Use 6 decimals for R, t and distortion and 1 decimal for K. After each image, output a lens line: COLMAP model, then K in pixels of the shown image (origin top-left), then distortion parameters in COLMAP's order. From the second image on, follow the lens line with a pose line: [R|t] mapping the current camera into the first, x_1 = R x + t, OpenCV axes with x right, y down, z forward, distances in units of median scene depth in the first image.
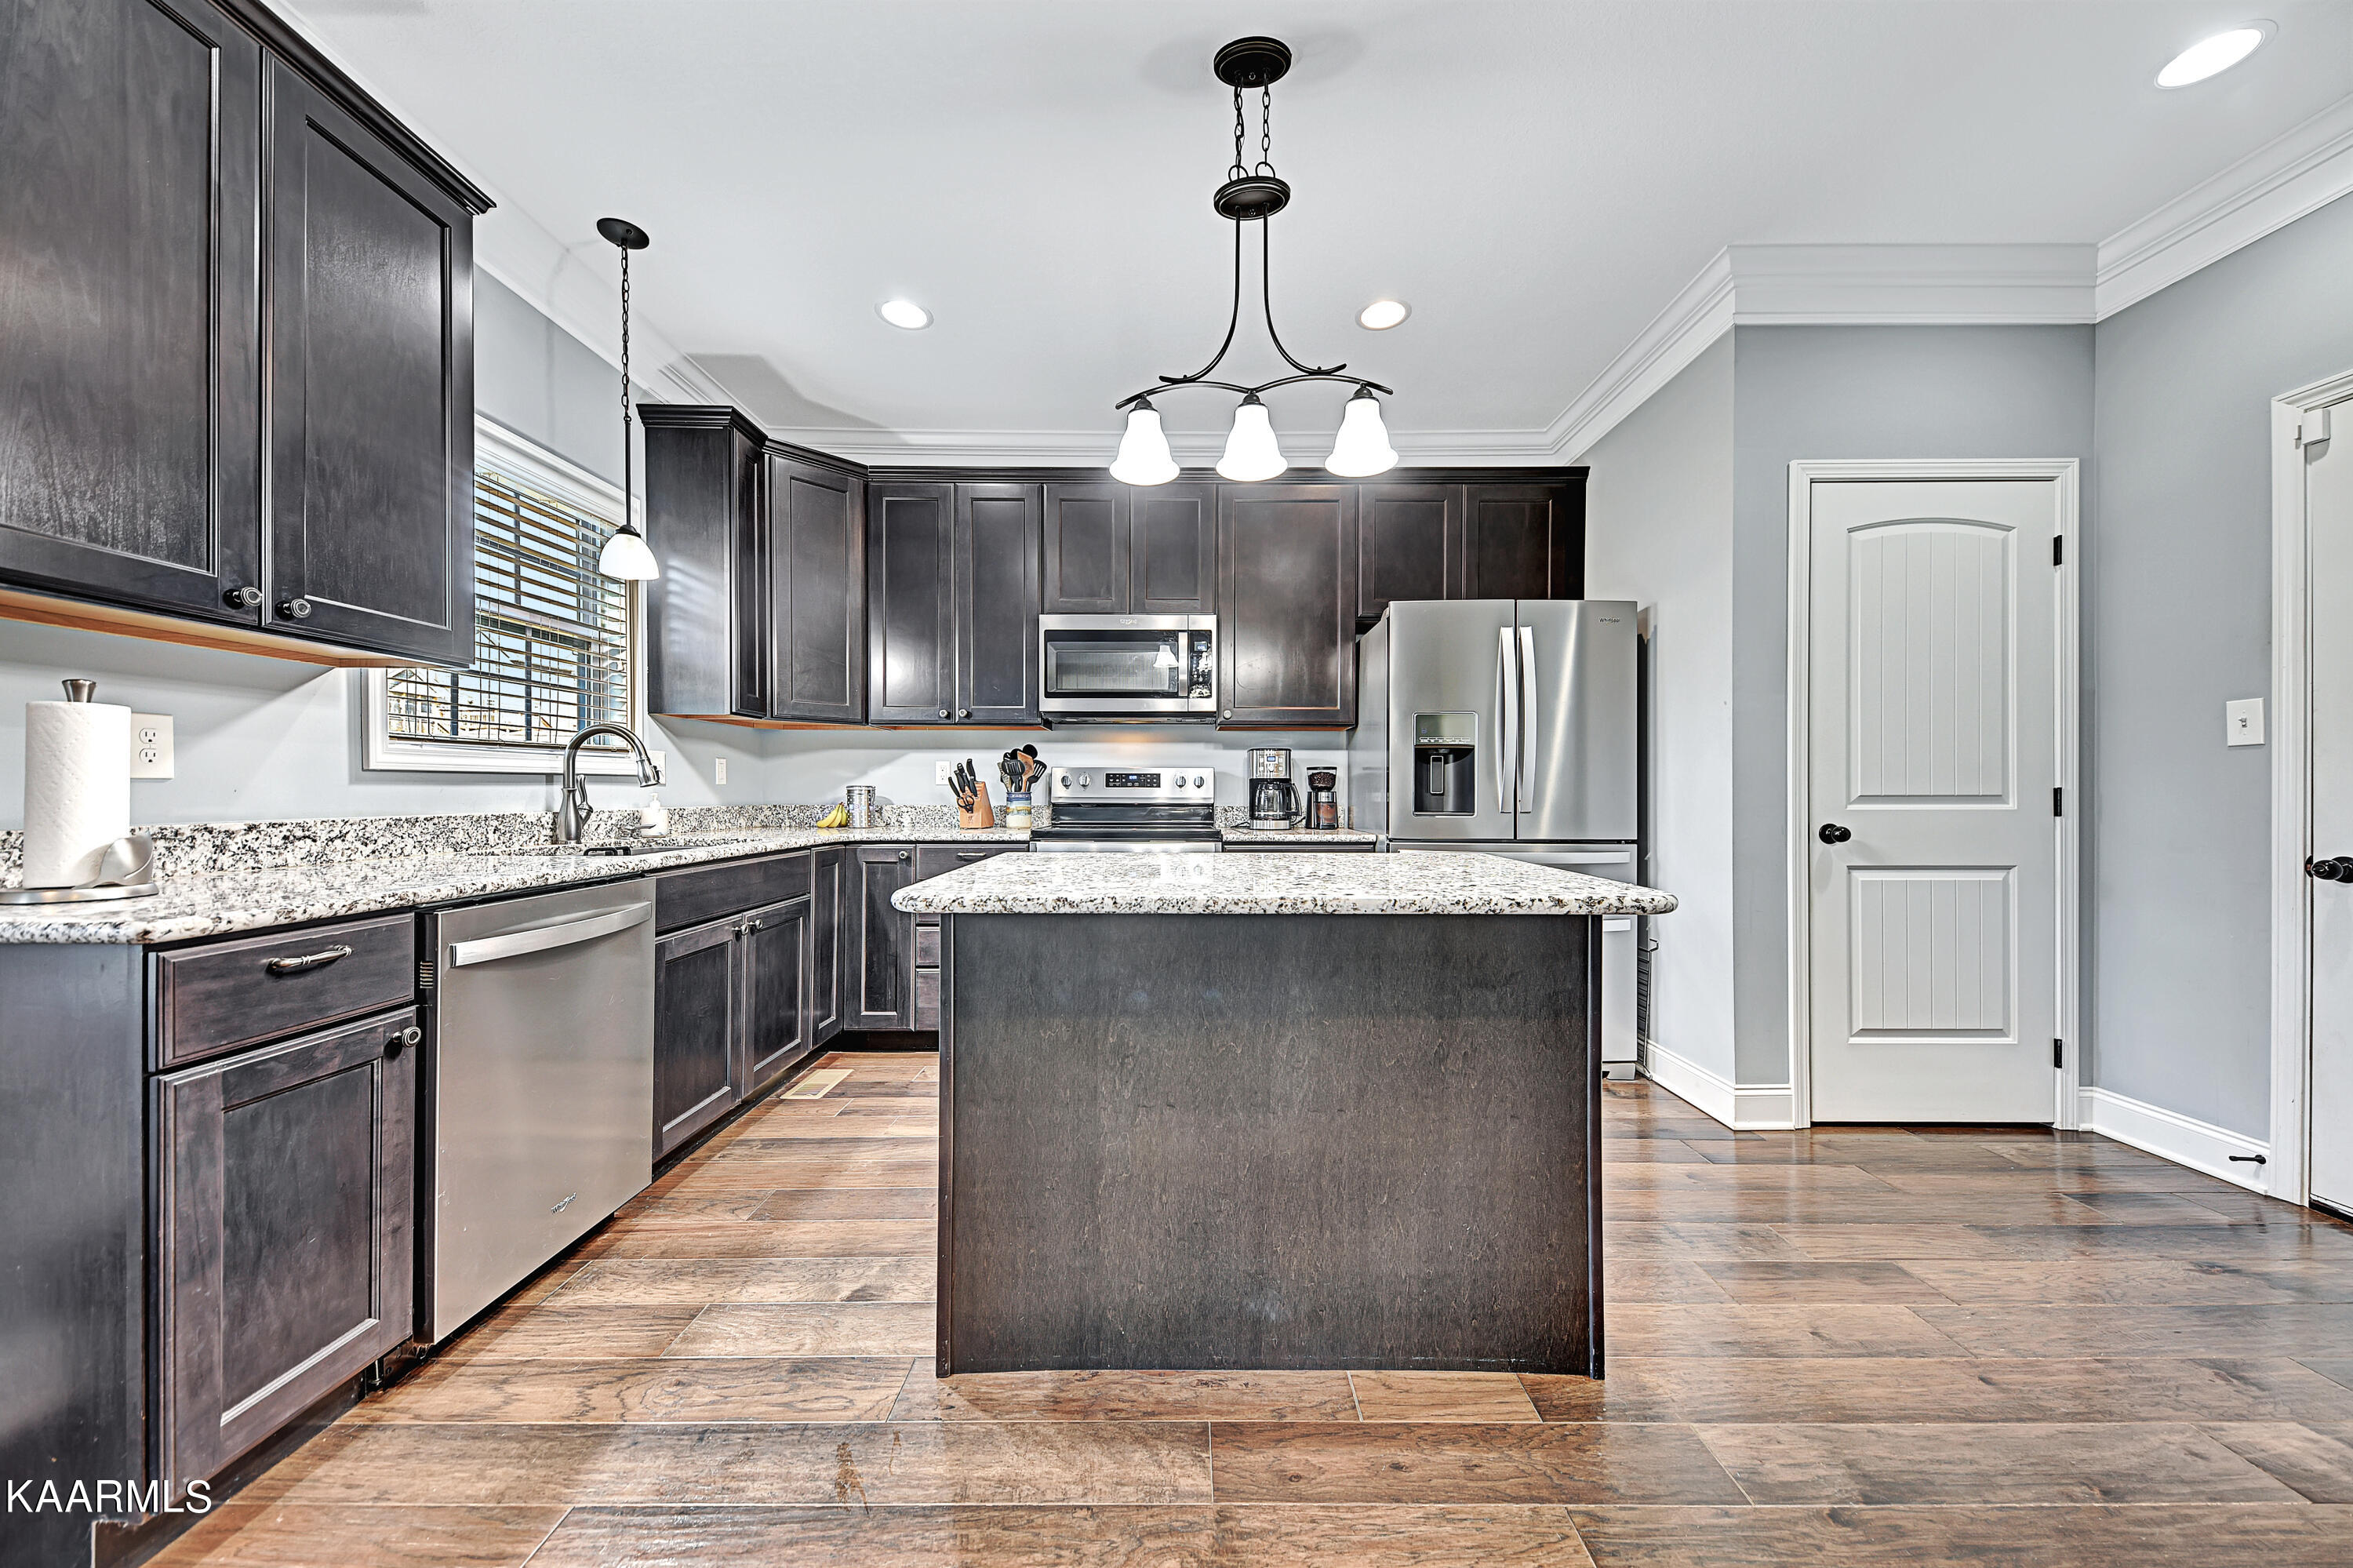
lens RADIAL K [[814.0, 0, 1176.5], [0, 814.0, 784.0], [0, 0, 1]] dist [0.019624, -0.008891]
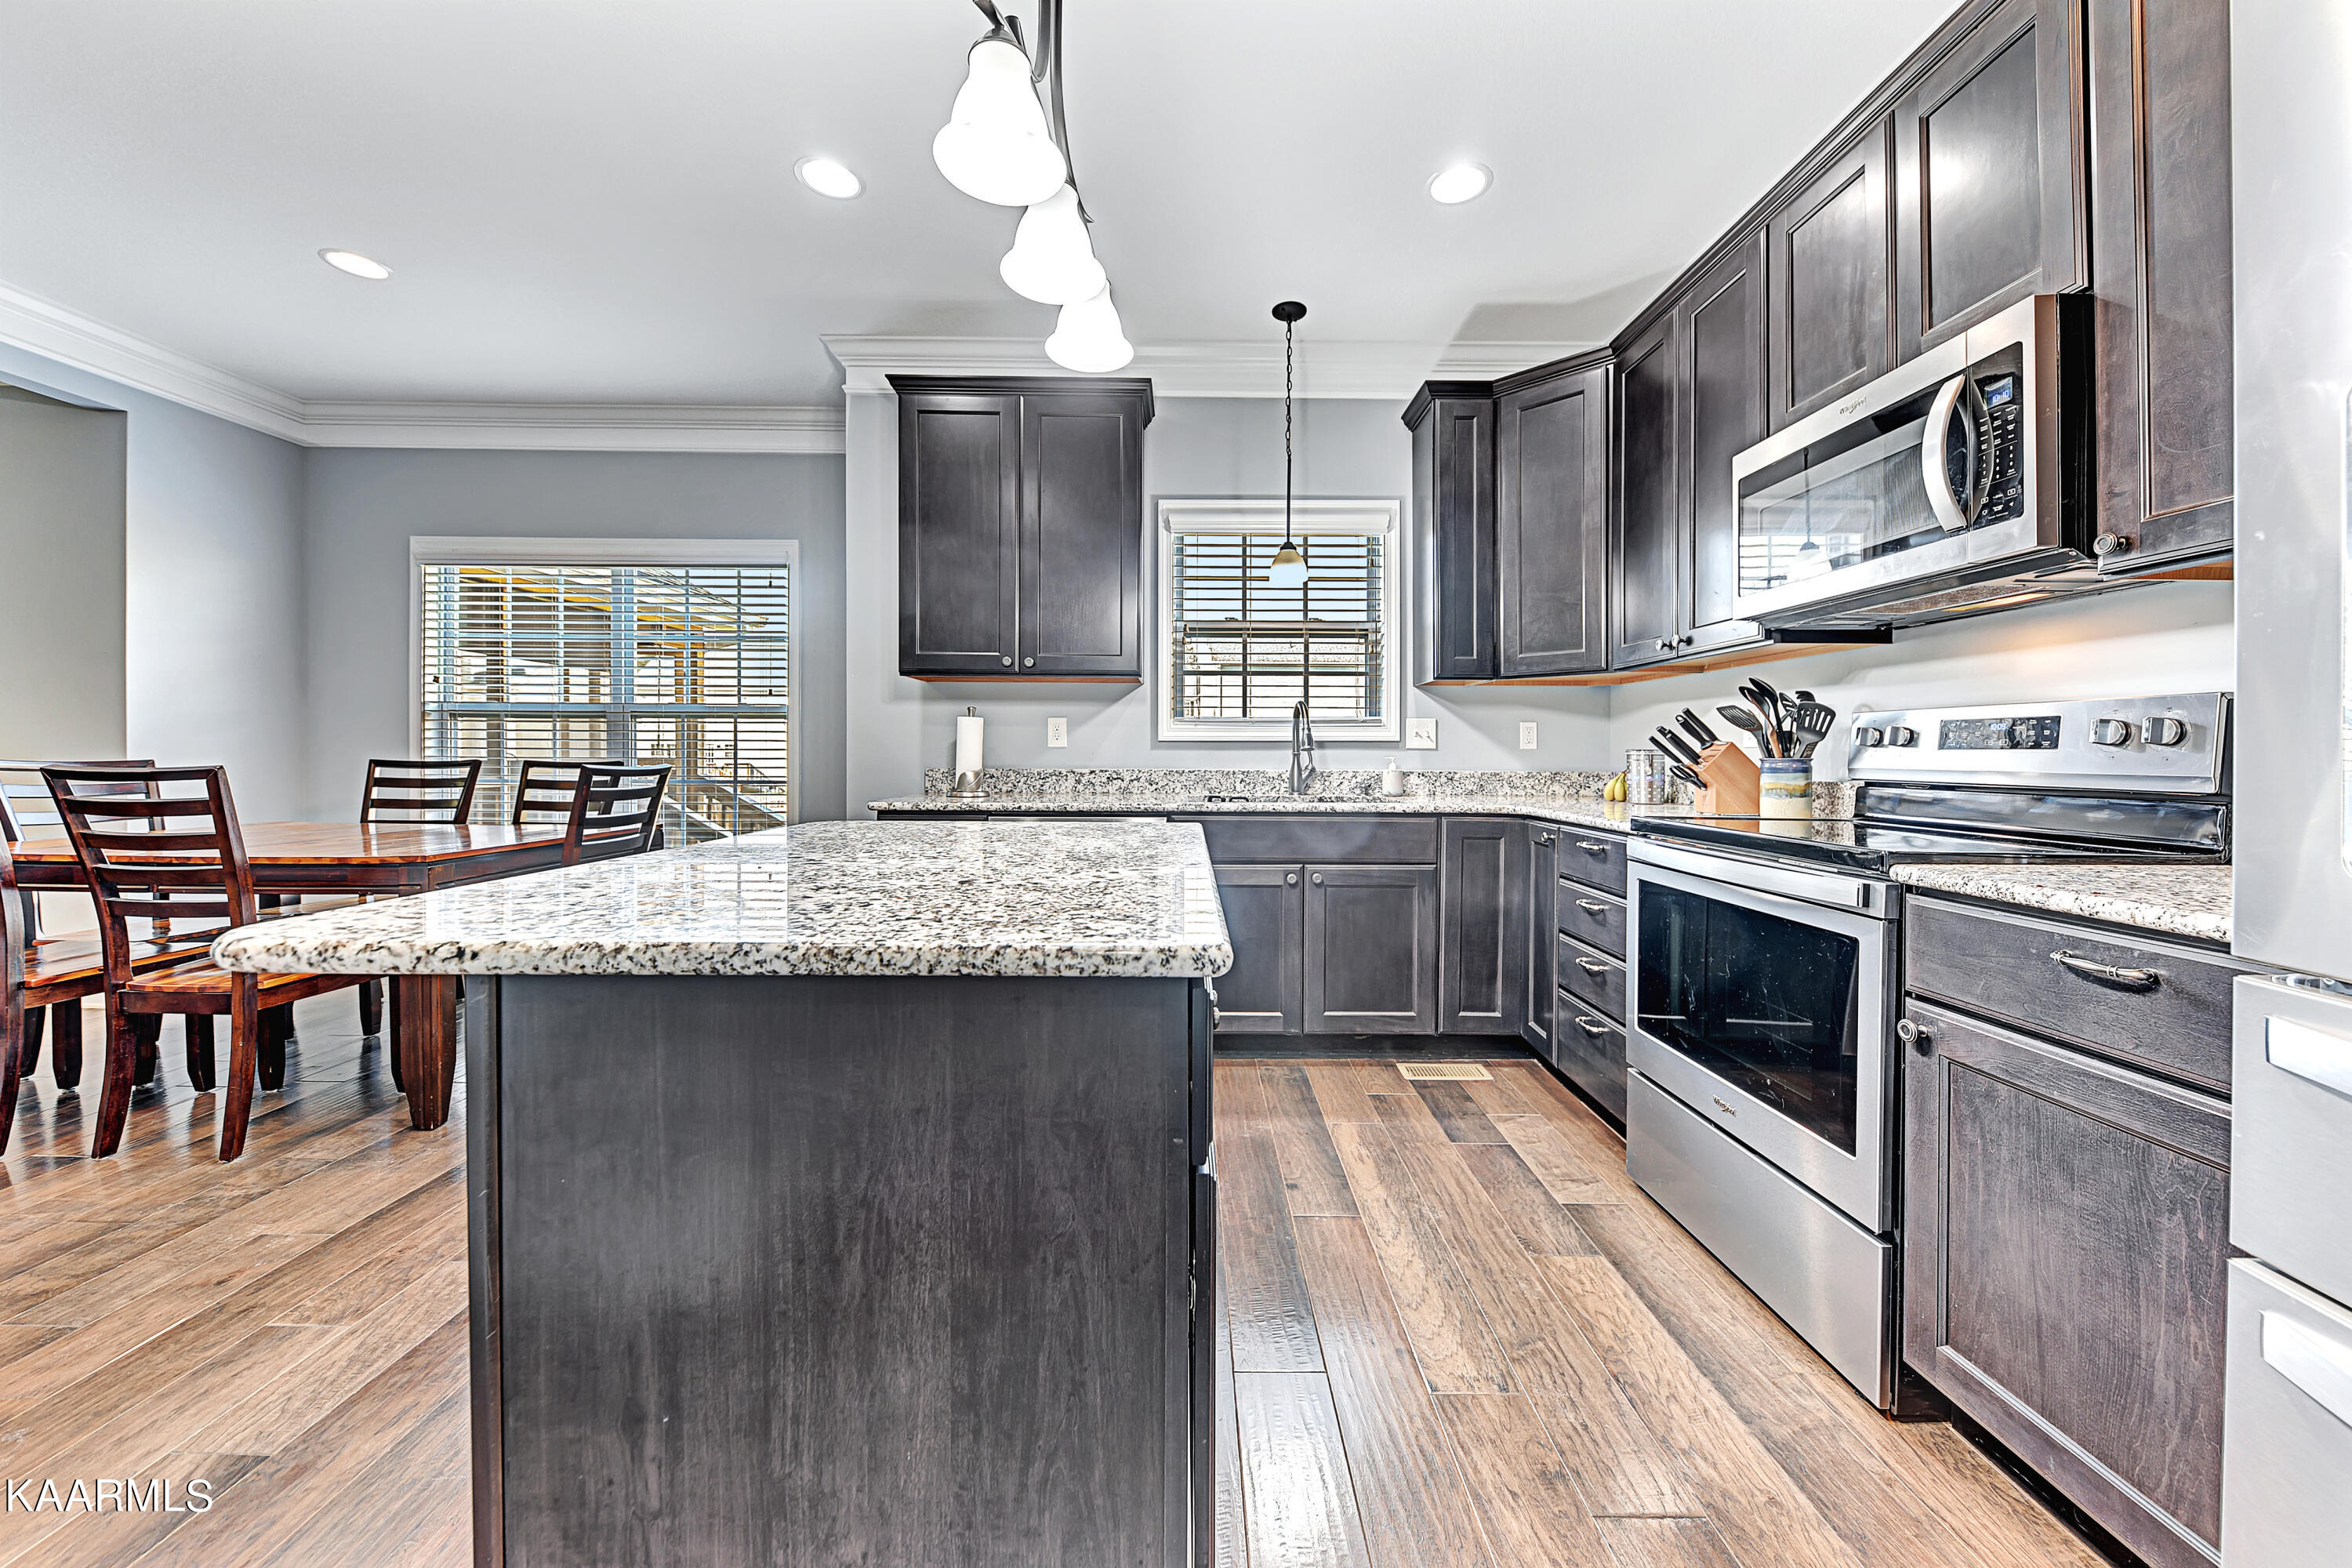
lens RADIAL K [[813.6, 0, 1176.0], [0, 813.6, 784.0], [0, 0, 1]] dist [0.019624, -0.008891]
pose [[0.013730, 0.032856, -0.999366, 0.745860], [0.001629, 0.999458, 0.032881, 0.016679], [0.999904, -0.002079, 0.013669, 1.091105]]
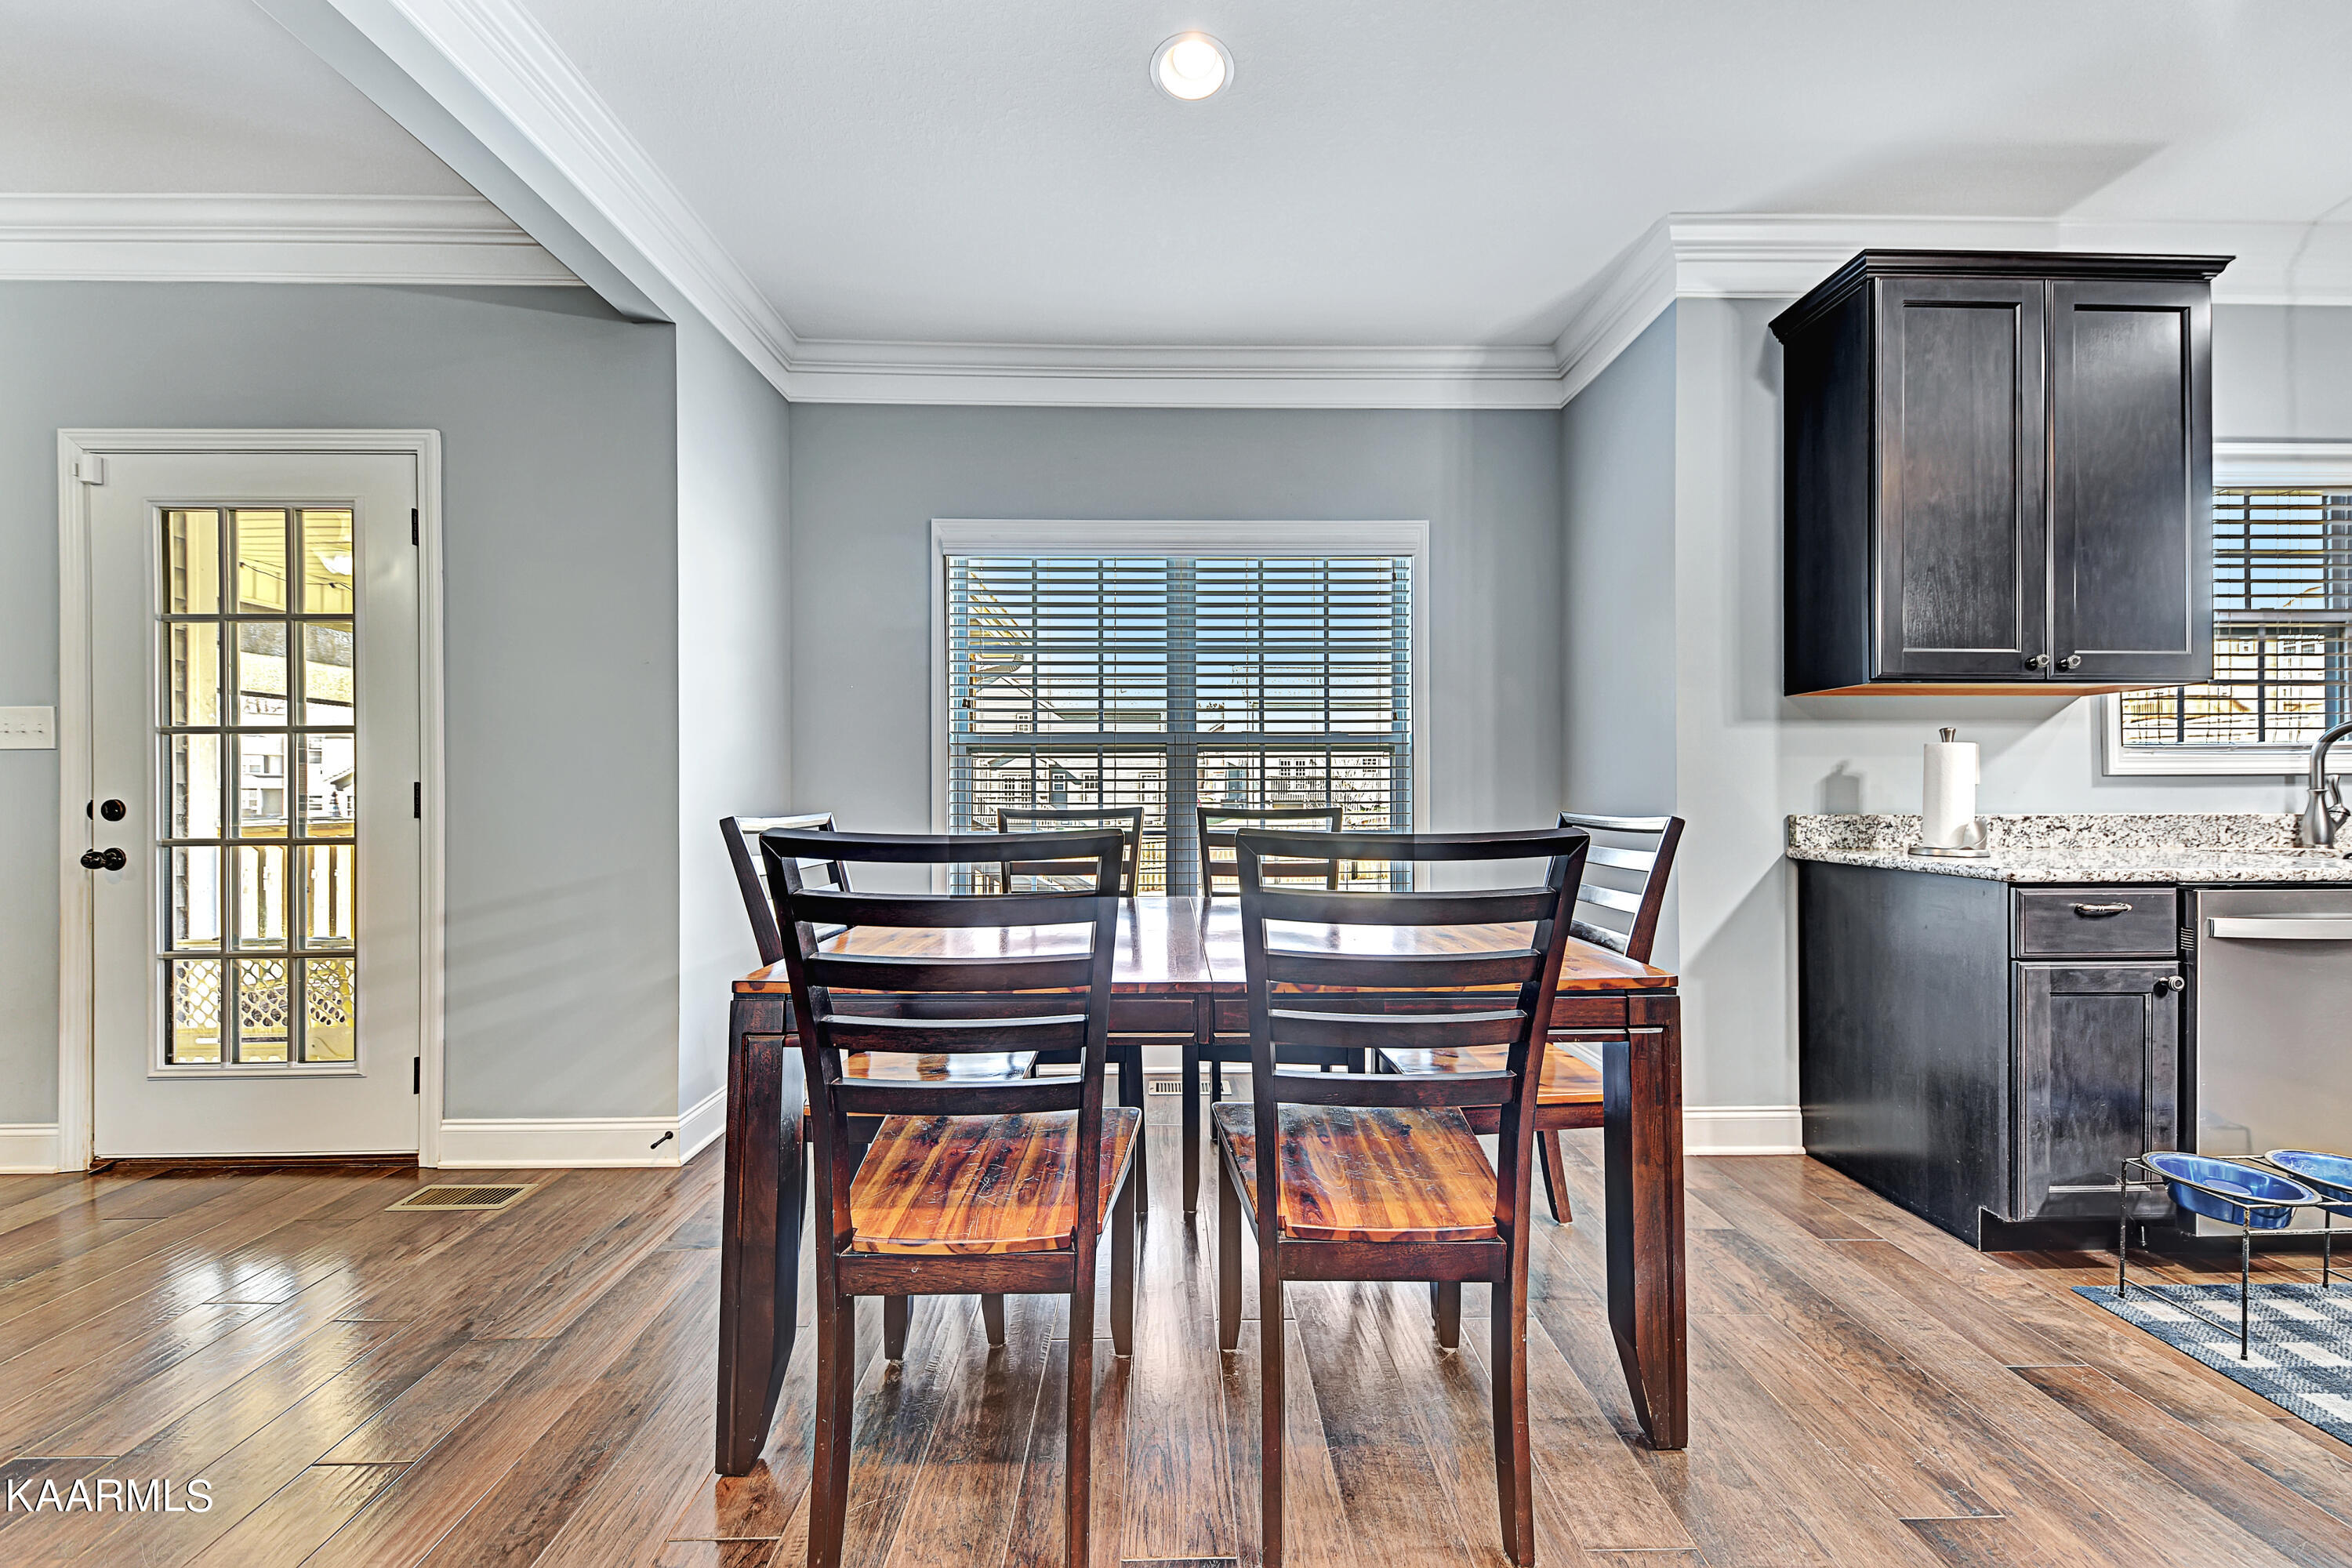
lens RADIAL K [[858.2, 0, 1176.4], [0, 858.2, 795.5], [0, 0, 1]] dist [0.001510, -0.000038]
pose [[0.033849, 0.002680, -0.999423, 0.287533], [0.009597, 0.999949, 0.003006, -0.004856], [0.999381, -0.009693, 0.033822, -0.483037]]
